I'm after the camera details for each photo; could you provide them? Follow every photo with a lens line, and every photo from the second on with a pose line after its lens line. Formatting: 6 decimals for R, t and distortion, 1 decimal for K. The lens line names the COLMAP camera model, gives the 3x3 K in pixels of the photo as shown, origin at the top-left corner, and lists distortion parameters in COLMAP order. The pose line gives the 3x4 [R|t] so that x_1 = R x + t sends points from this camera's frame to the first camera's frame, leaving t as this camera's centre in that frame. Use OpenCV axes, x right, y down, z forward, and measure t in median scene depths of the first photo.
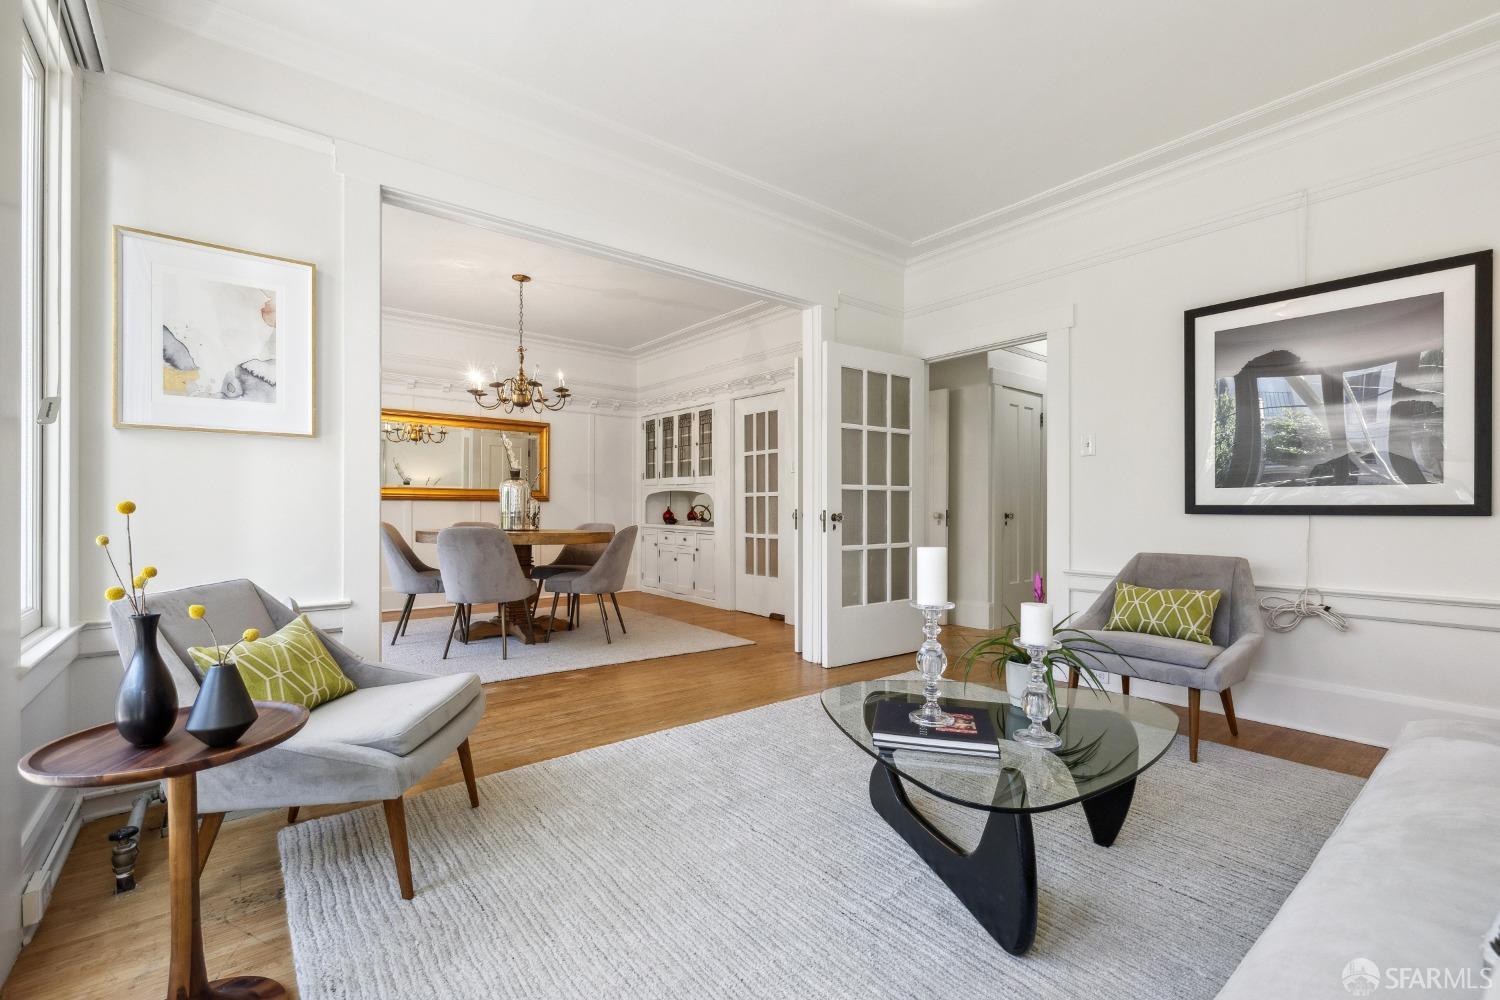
lens RADIAL K [[648.6, 0, 746.6], [0, 648.6, 505.8], [0, 0, 1]] dist [-0.001101, -0.000556]
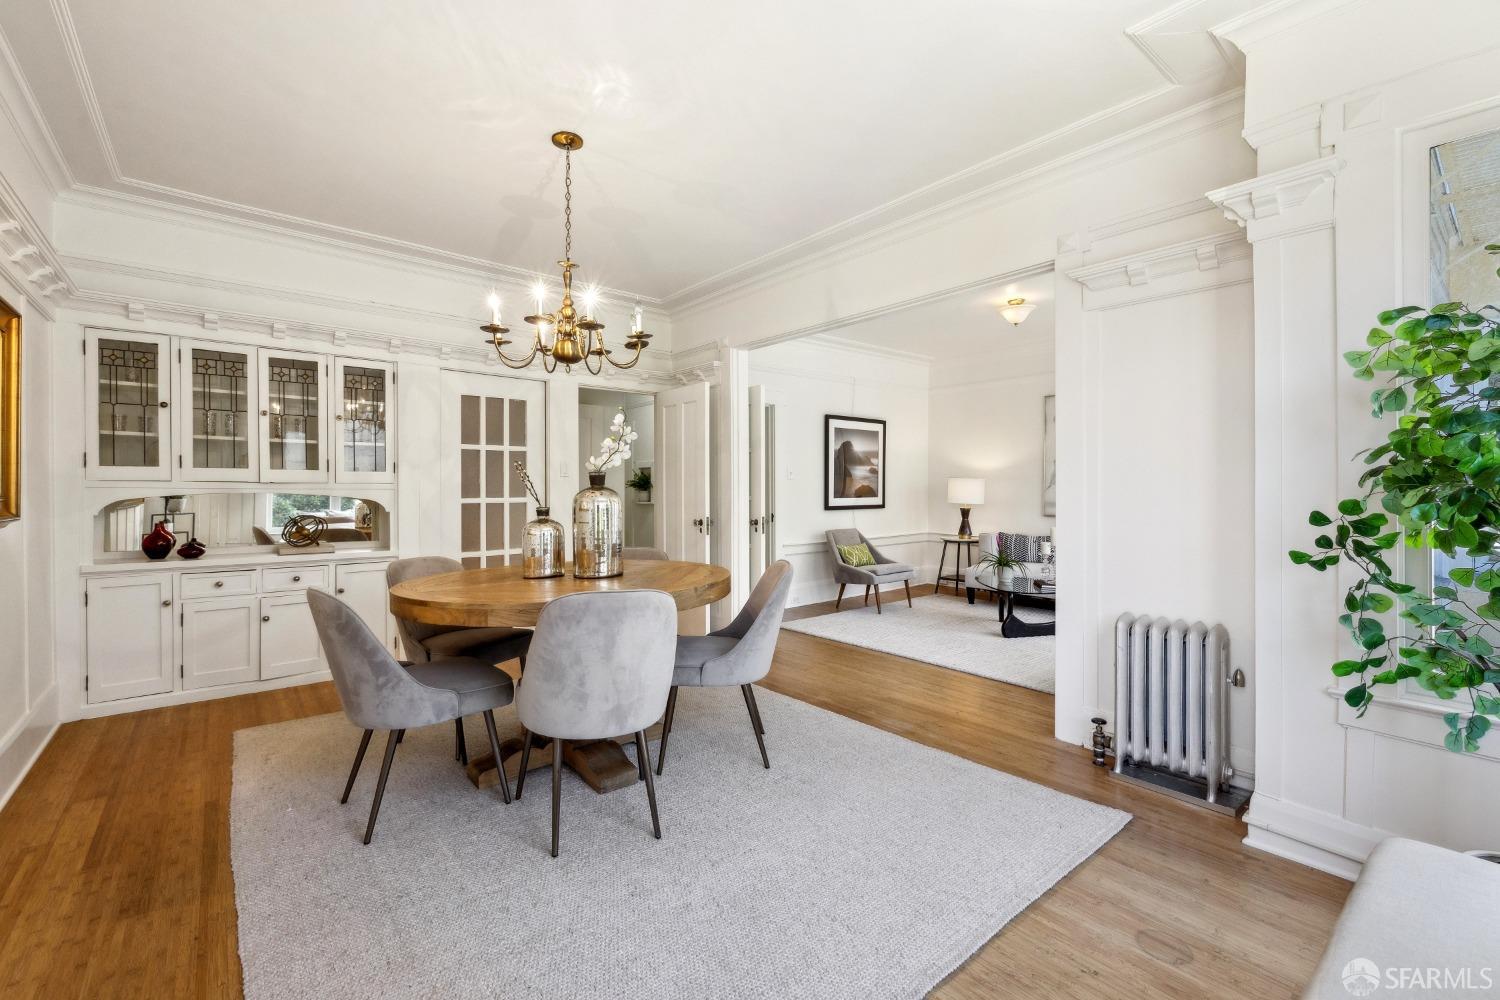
lens RADIAL K [[637.2, 0, 746.8], [0, 637.2, 485.7], [0, 0, 1]] dist [-0.001259, -0.000084]
pose [[-0.008162, 0.004557, 0.999956, -0.926882], [-0.000044, 0.999990, -0.004558, -0.039192], [-0.999967, -0.000081, -0.008162, 0.852104]]
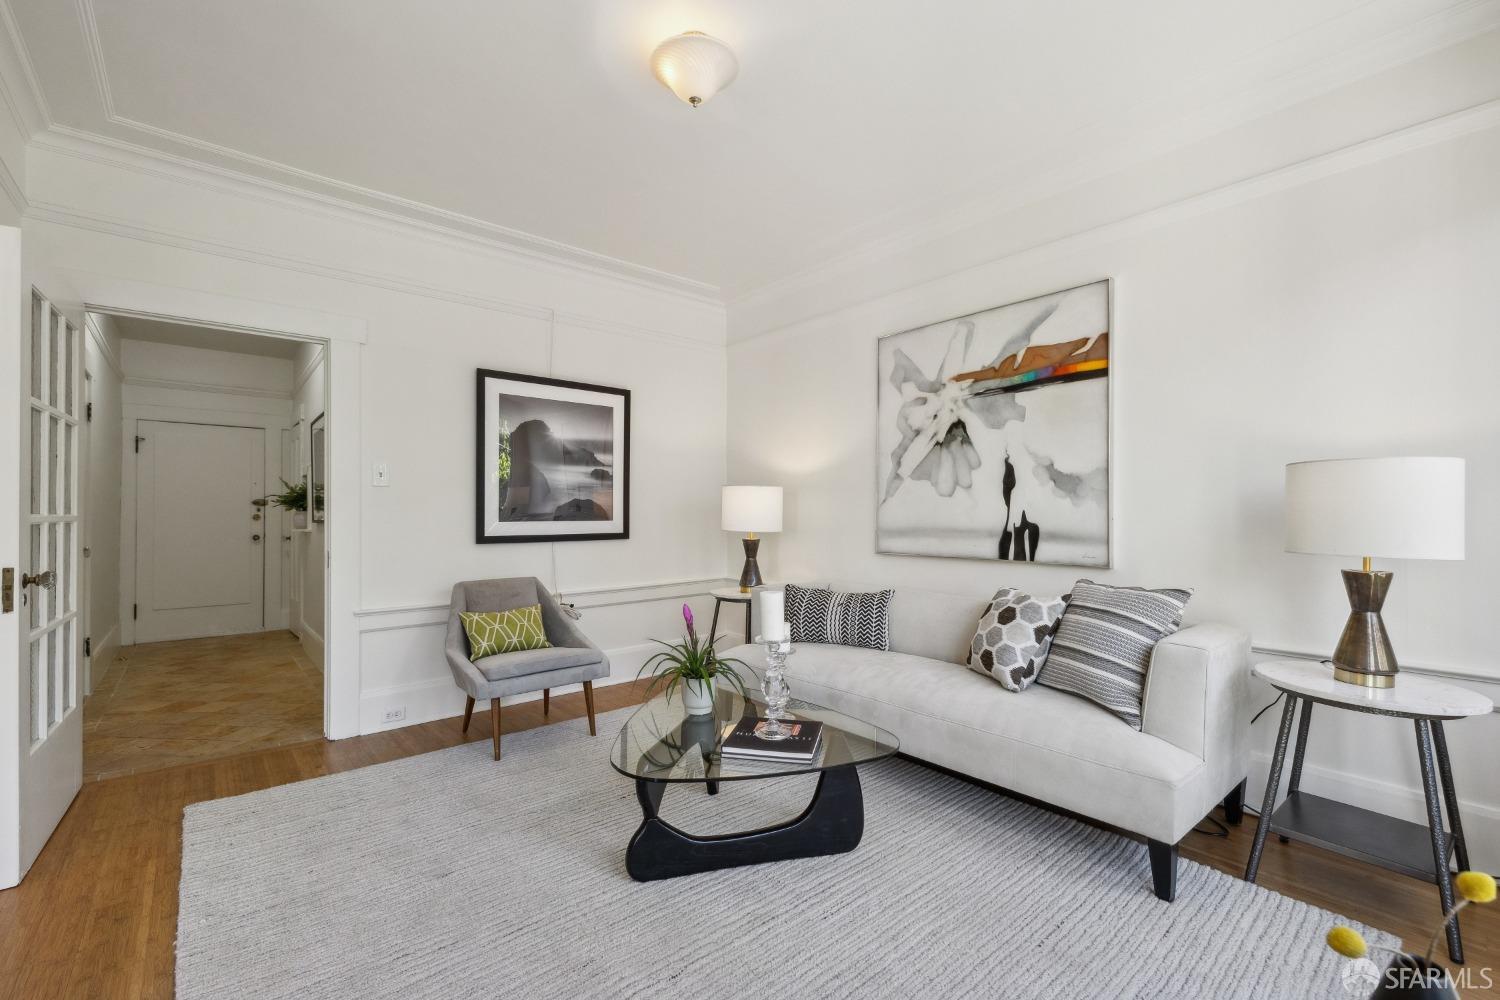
lens RADIAL K [[638.8, 0, 741.0], [0, 638.8, 509.5], [0, 0, 1]] dist [-0.000169, 0.000105]
pose [[-0.018406, 0.005985, 0.999813, -0.311767], [0.000920, 0.999982, -0.005969, -0.028110], [-0.999830, 0.000810, -0.018411, 0.369998]]
